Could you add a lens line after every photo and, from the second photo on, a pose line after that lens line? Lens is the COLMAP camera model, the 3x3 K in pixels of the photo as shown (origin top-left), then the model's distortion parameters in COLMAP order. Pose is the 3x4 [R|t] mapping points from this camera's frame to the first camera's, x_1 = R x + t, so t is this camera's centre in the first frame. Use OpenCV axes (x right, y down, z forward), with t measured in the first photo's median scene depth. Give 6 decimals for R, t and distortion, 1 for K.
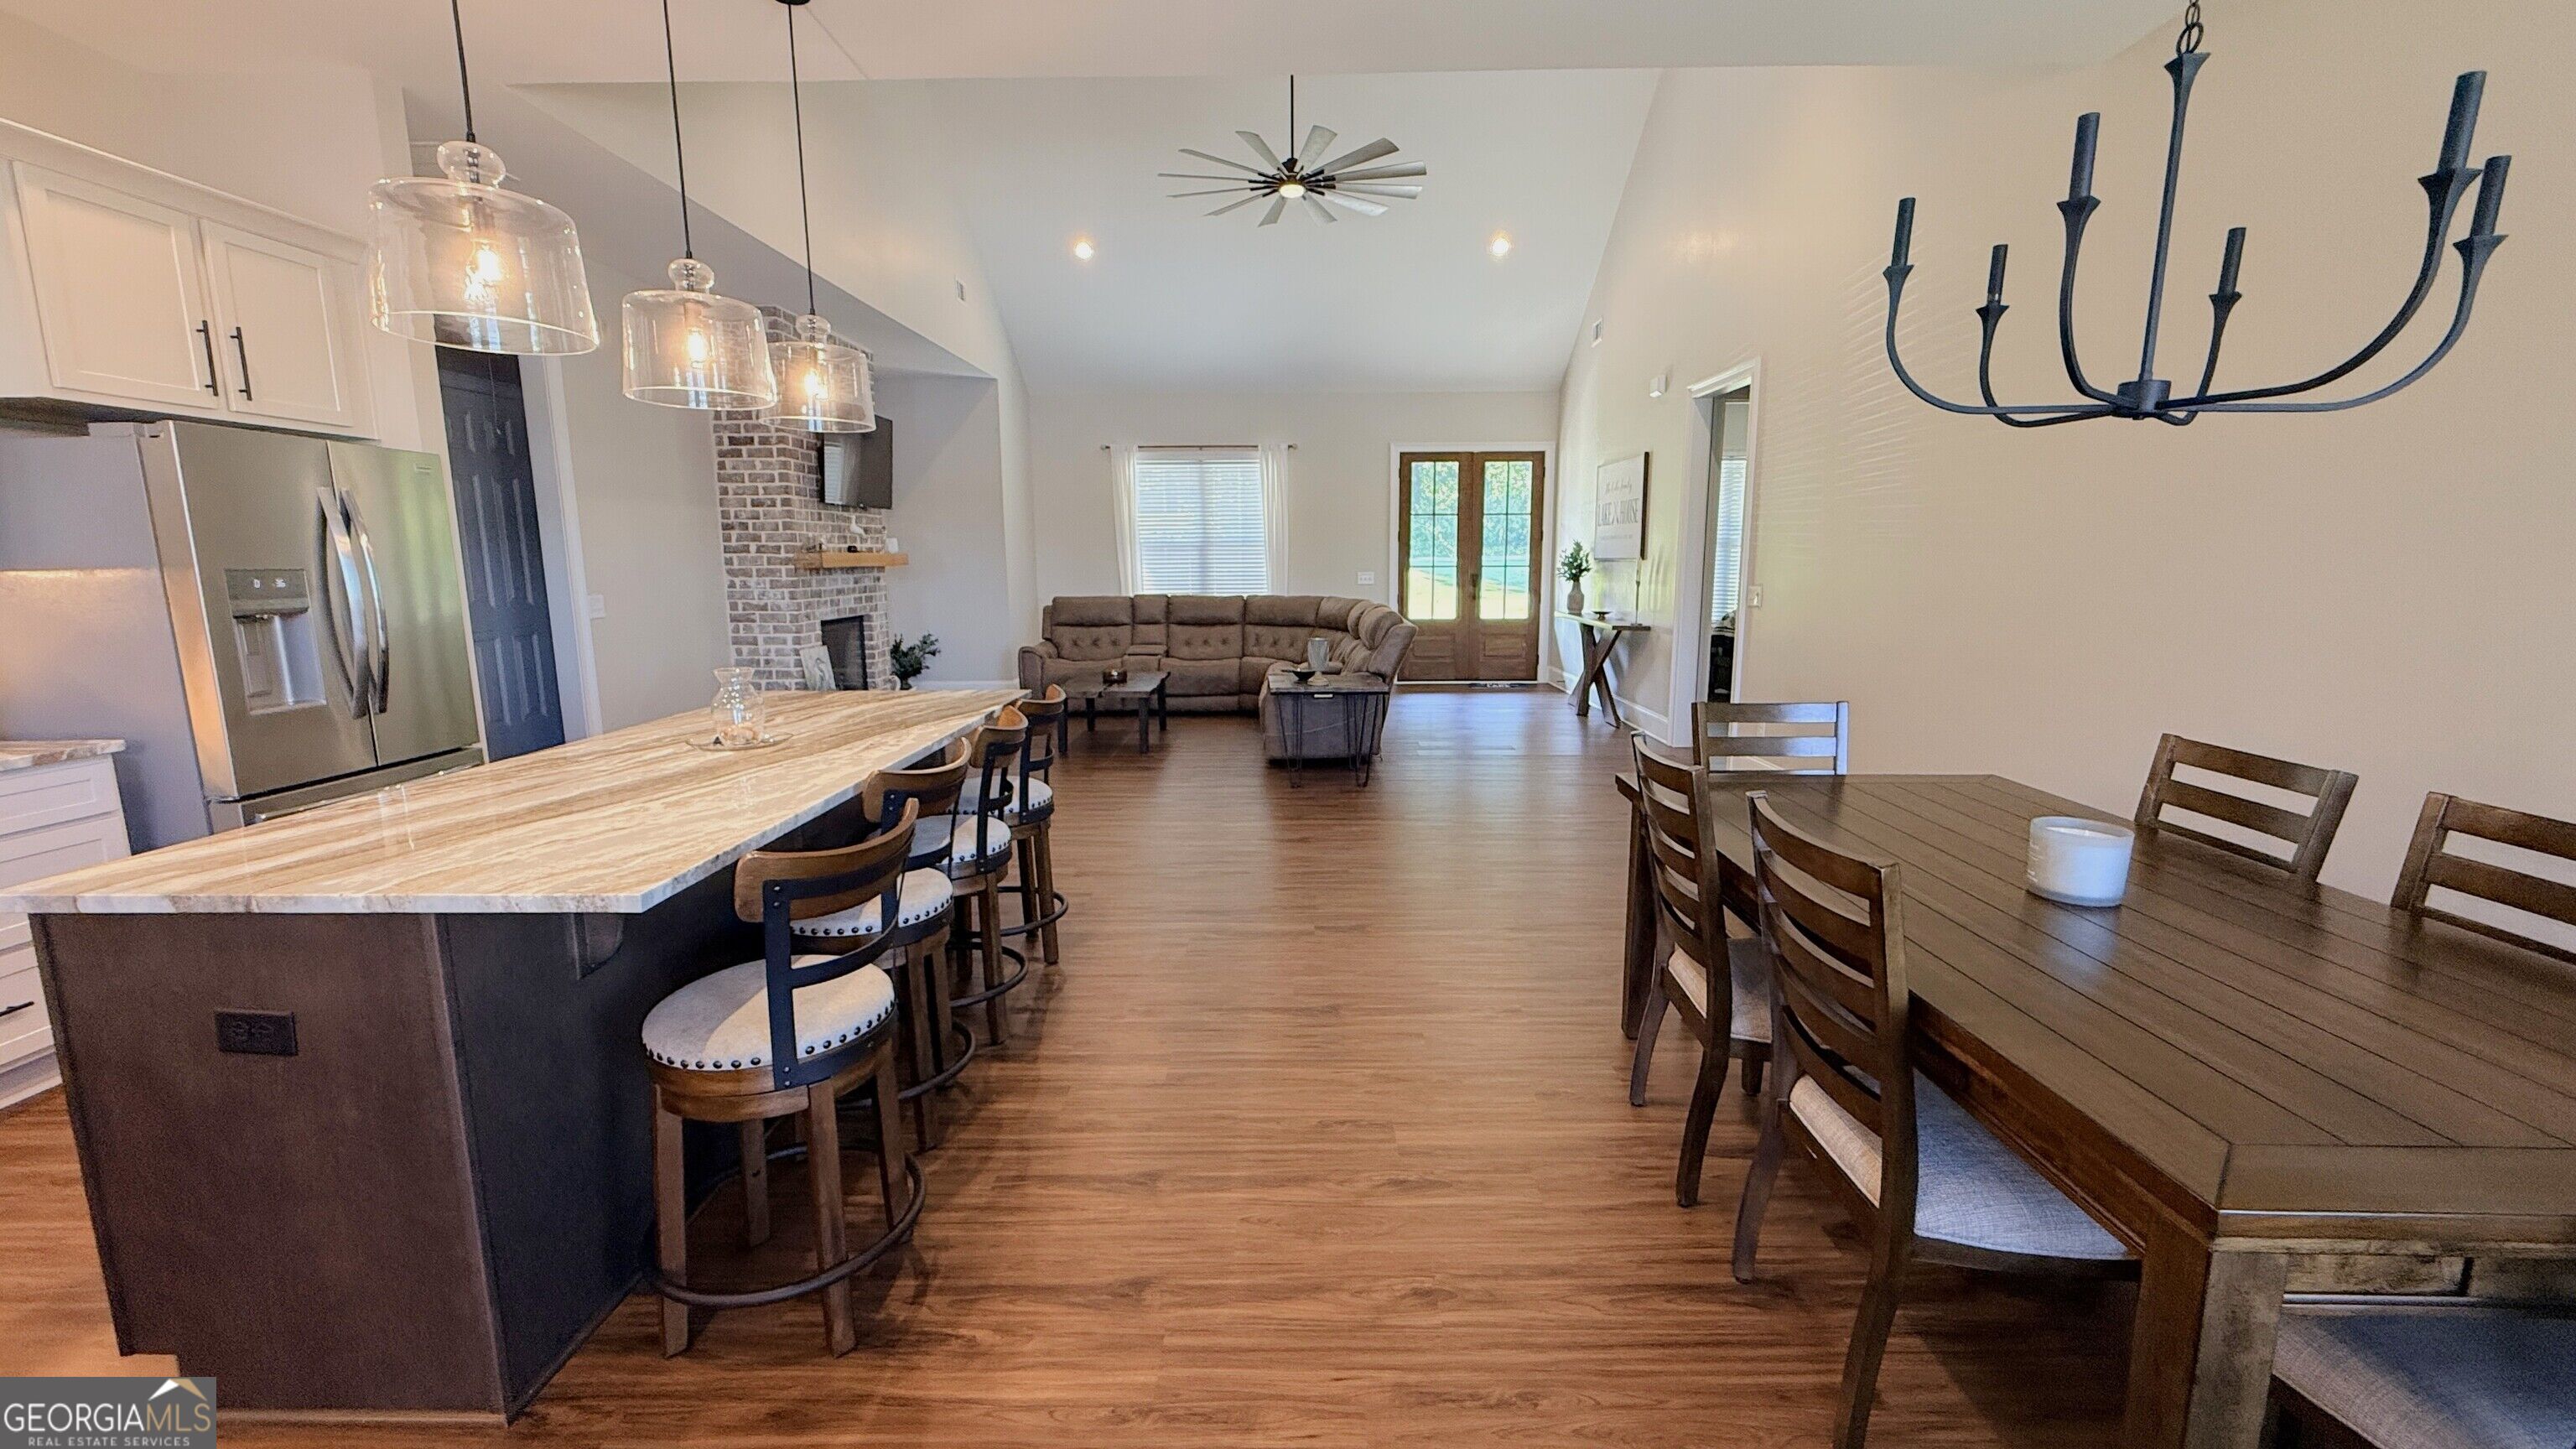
lens RADIAL K [[1025.0, 0, 1288.0], [0, 1025.0, 724.5], [0, 0, 1]] dist [-0.000715, -0.000451]
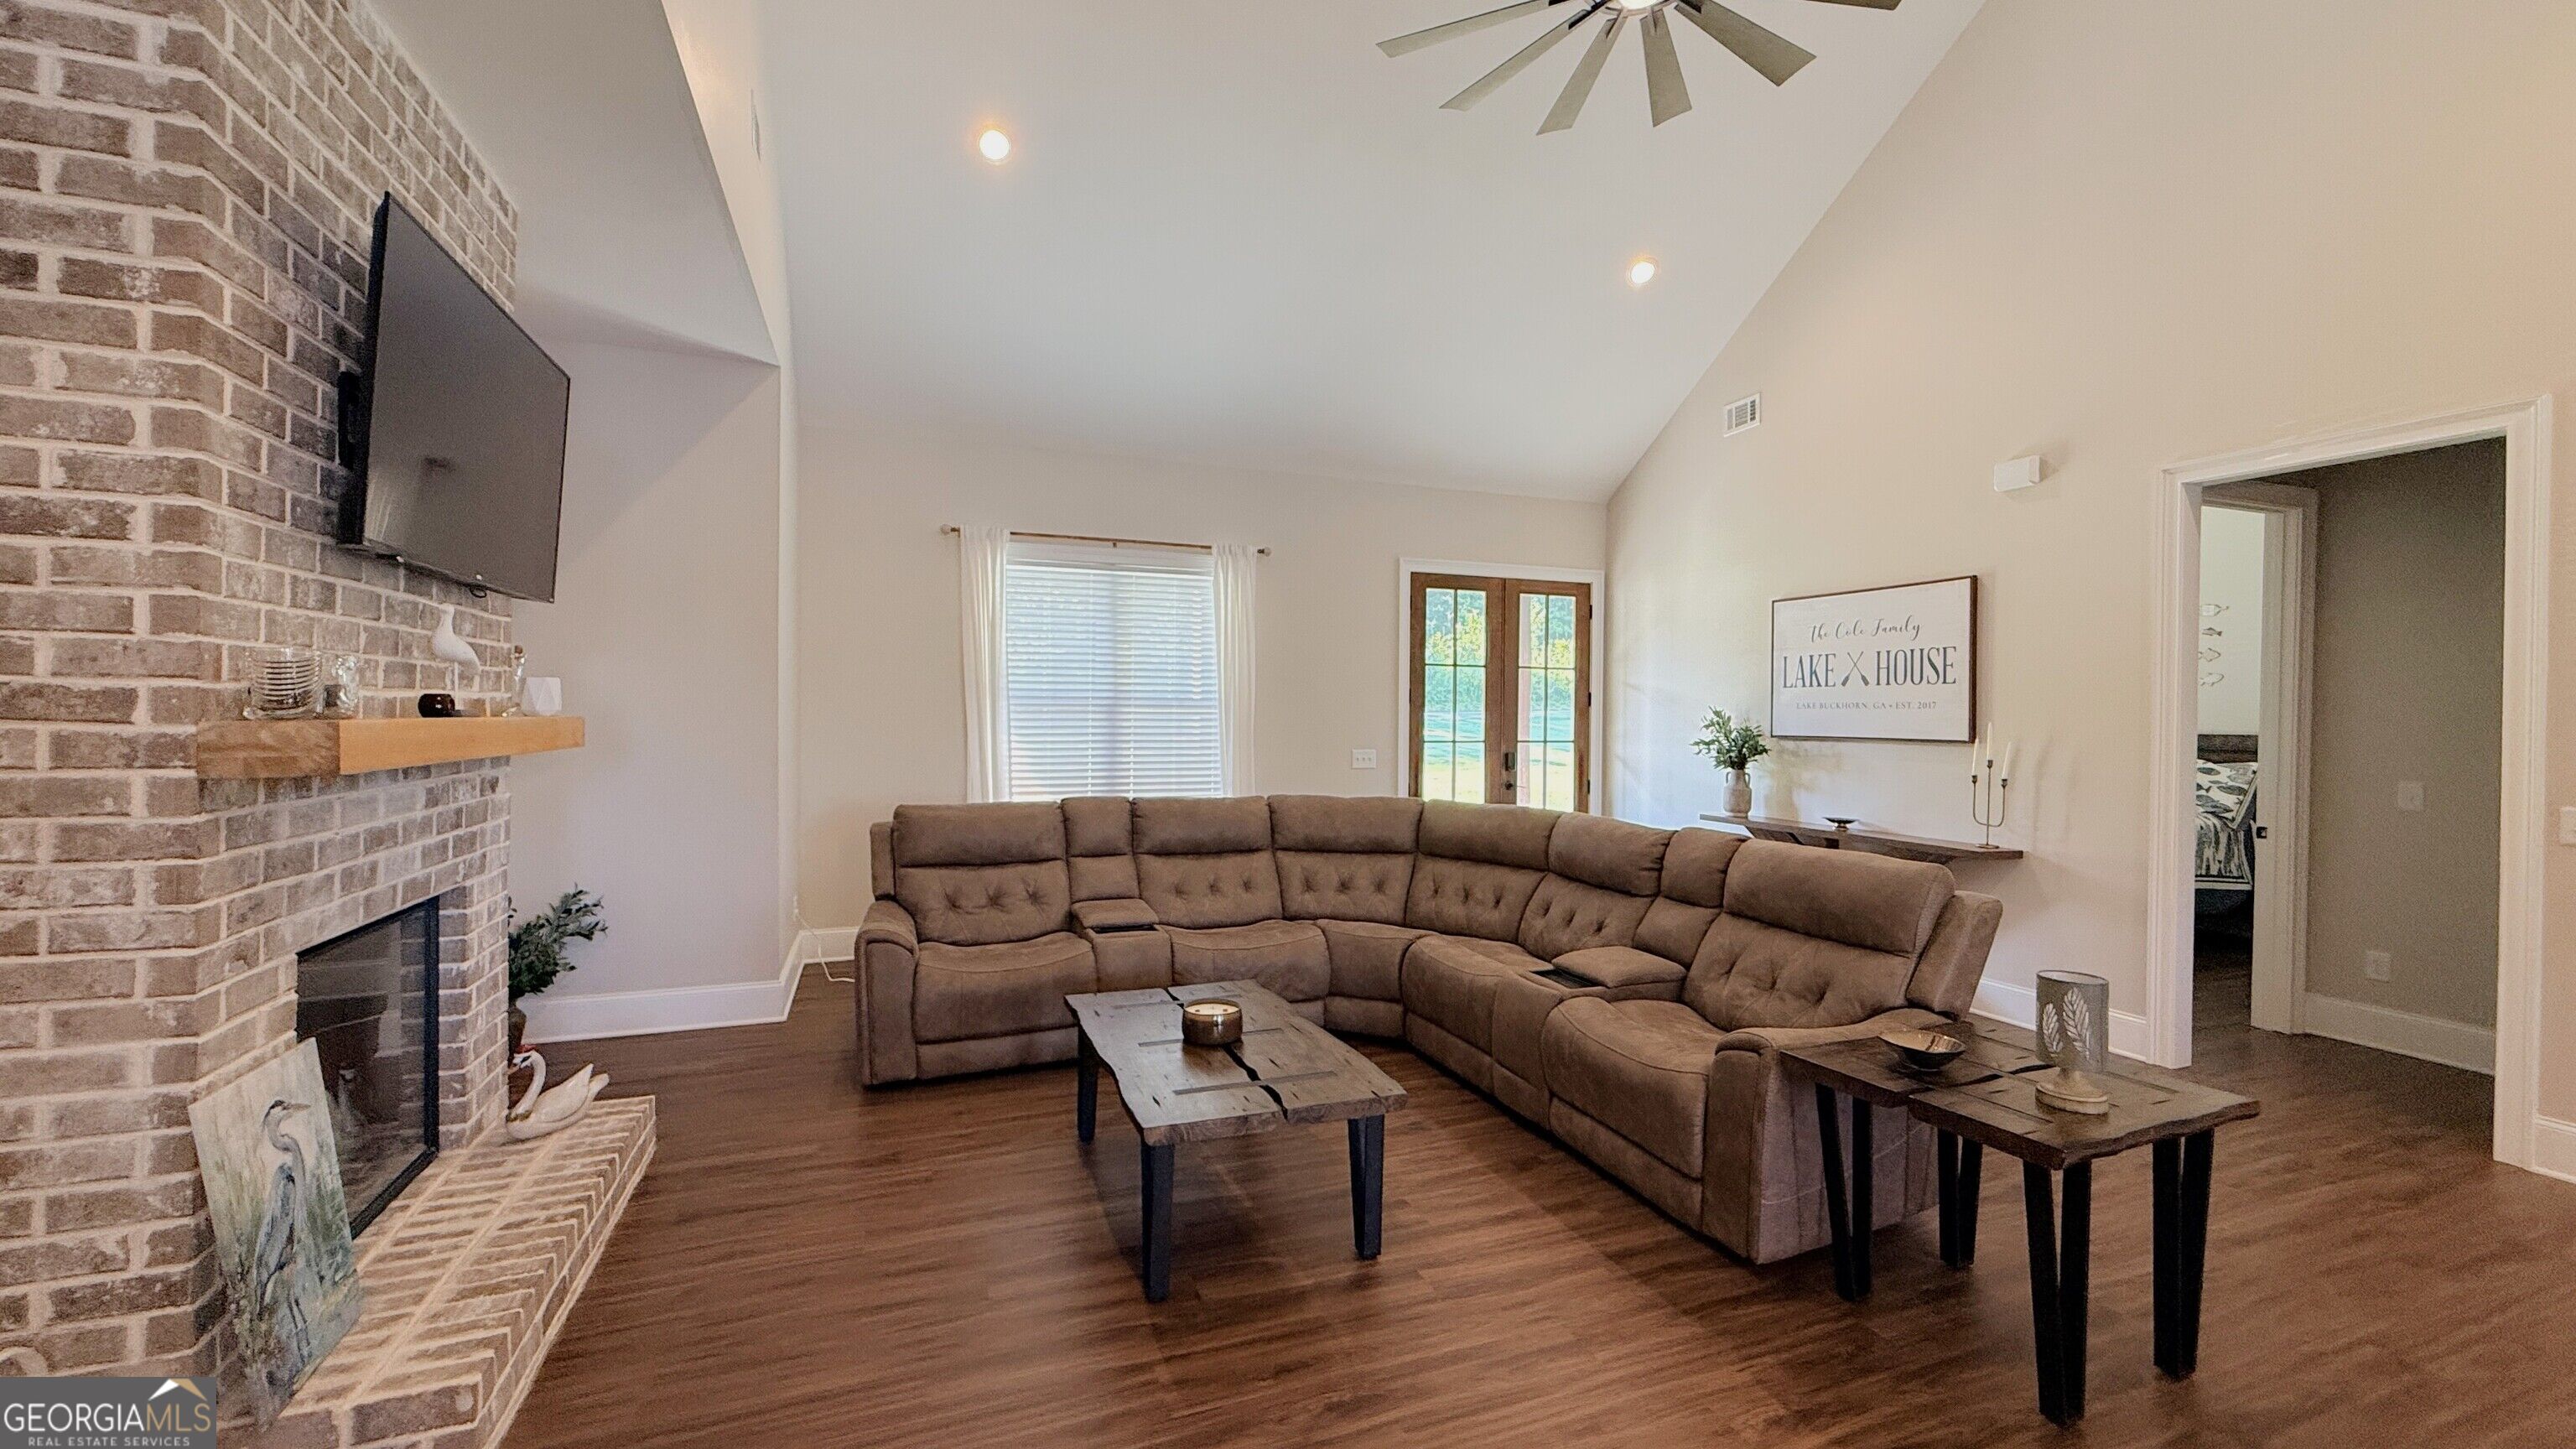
lens RADIAL K [[1025.0, 0, 1288.0], [0, 1025.0, 724.5], [0, 0, 1]] dist [-0.000715, -0.000451]
pose [[0.931739, 0.010626, 0.362973, -0.235030], [0.044397, 0.988739, -0.142911, -0.086042], [-0.360404, 0.149271, 0.920775, 0.487464]]
